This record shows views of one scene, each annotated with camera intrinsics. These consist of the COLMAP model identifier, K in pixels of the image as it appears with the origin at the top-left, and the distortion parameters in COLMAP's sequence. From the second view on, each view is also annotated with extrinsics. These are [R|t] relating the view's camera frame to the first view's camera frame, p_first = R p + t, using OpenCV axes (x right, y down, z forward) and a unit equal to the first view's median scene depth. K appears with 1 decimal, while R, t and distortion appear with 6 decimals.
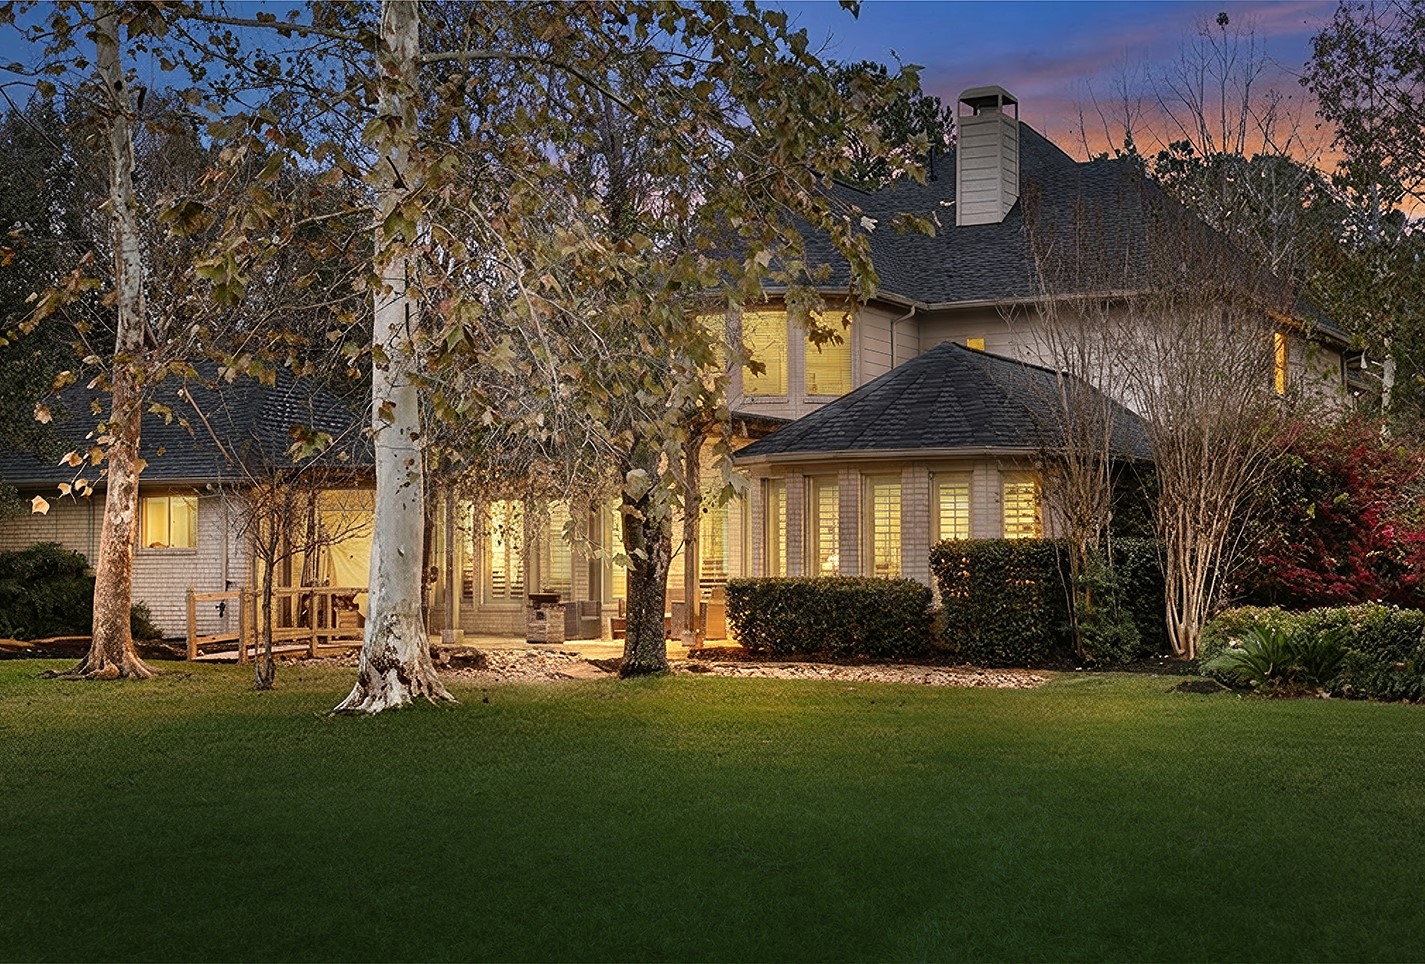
lens RADIAL K [[2304.4, 0, 711.7], [0, 2304.4, 482.0], [0, 0, 1]] dist [0.028041, 0.000000]
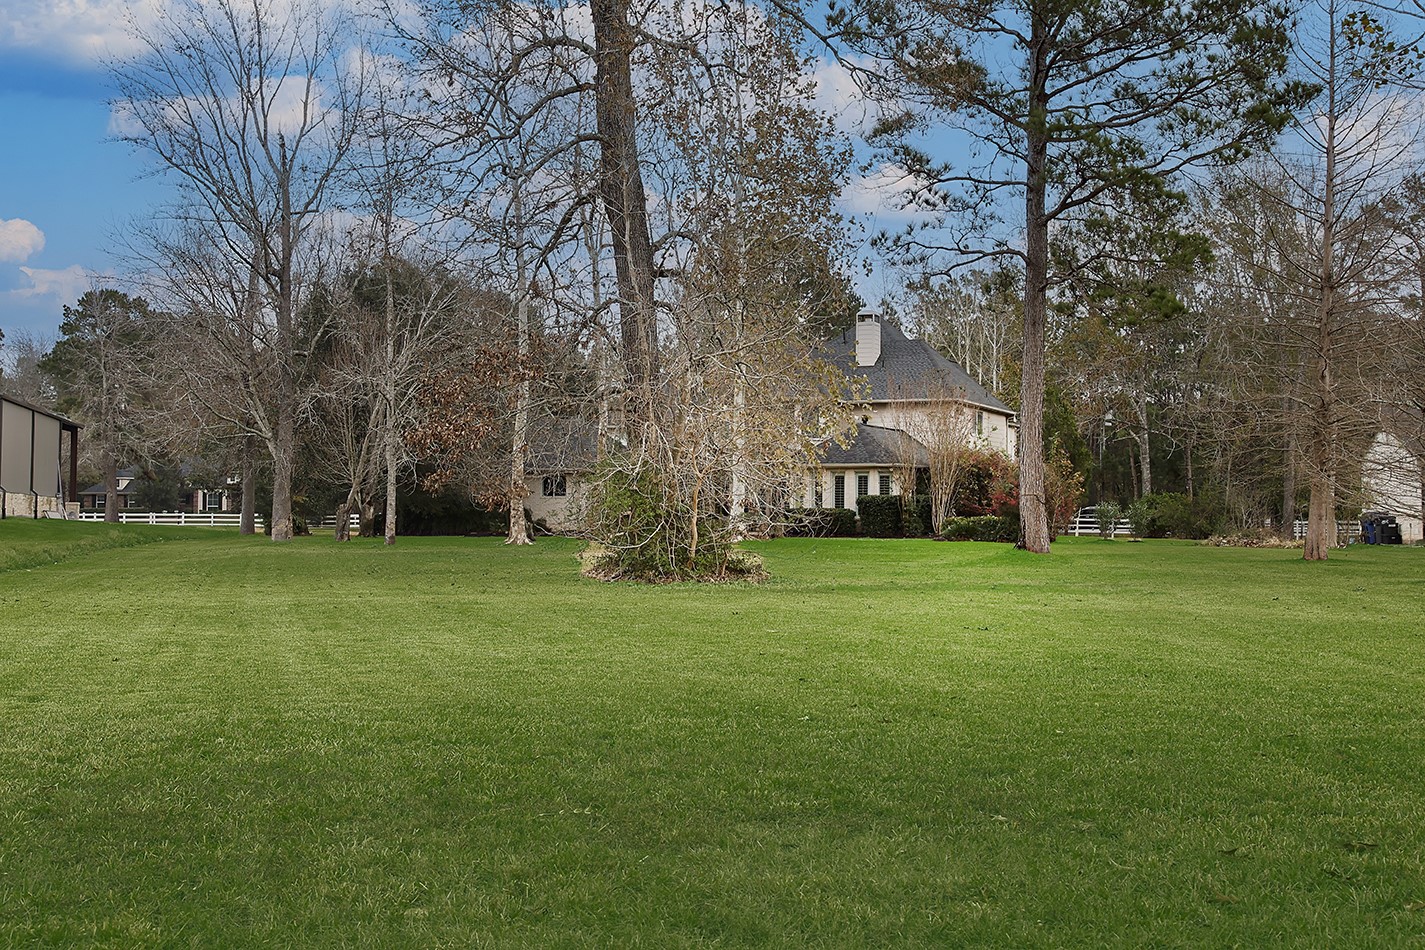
lens RADIAL K [[1645.3, 0, 713.1], [0, 1645.3, 475.9], [0, 0, 1]] dist [-0.002020, 0.000000]
pose [[0.999165, -0.001947, 0.040801, -0.185392], [0.000770, 0.999584, 0.028844, -0.064094], [-0.040840, -0.028789, 0.998751, -1.177023]]
